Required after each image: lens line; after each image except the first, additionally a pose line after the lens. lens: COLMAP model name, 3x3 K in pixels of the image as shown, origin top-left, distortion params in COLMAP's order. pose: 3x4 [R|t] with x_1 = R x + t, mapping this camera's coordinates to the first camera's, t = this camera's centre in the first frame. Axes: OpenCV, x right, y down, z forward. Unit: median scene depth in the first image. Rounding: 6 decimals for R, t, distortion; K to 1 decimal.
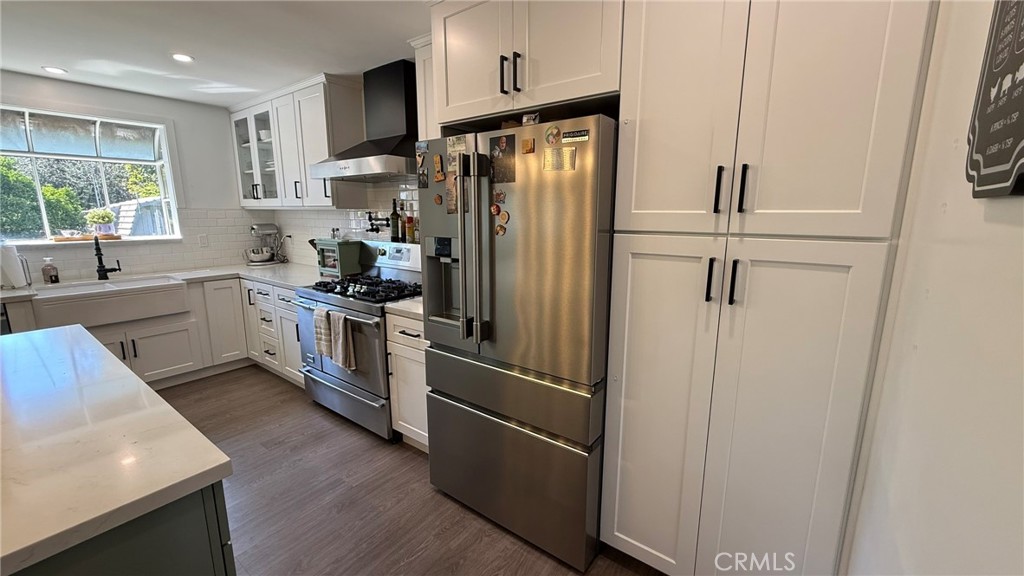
lens RADIAL K [[408.5, 0, 512.2], [0, 408.5, 286.1], [0, 0, 1]] dist [-0.002590, 0.000947]
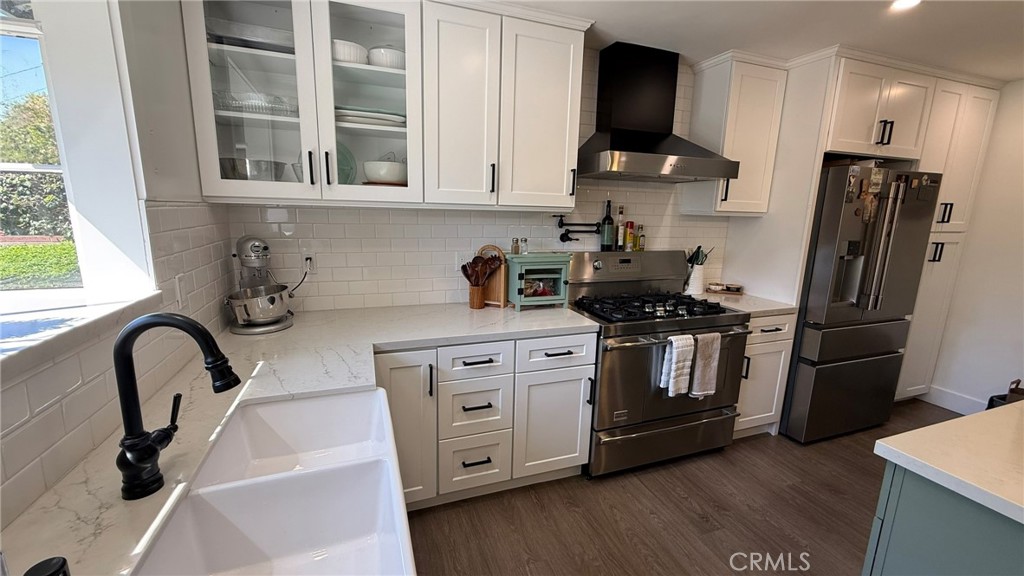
lens RADIAL K [[408.5, 0, 511.9], [0, 408.5, 284.5], [0, 0, 1]] dist [-0.002590, 0.000947]
pose [[0.547888, -0.139123, 0.824902, -1.136086], [0.129871, 0.988265, 0.080417, -0.136969], [-0.826409, 0.063071, 0.559527, 0.709756]]
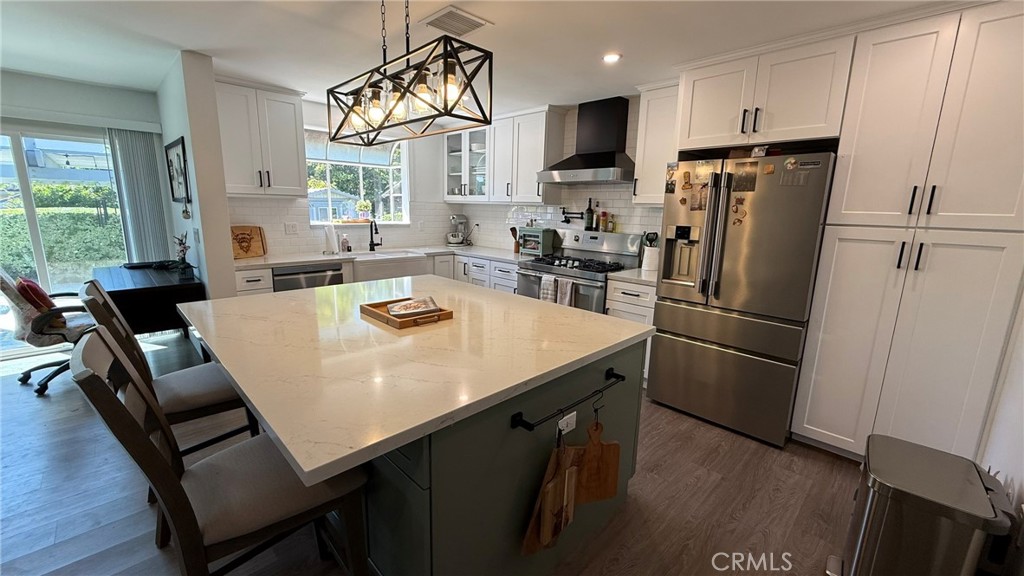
lens RADIAL K [[408.5, 0, 511.9], [0, 408.5, 287.0], [0, 0, 1]] dist [-0.002590, 0.000947]
pose [[0.988987, 0.050853, -0.138993, -0.345121], [-0.049621, 0.998692, 0.012317, 0.070863], [0.139437, -0.005285, 0.990217, -0.349147]]
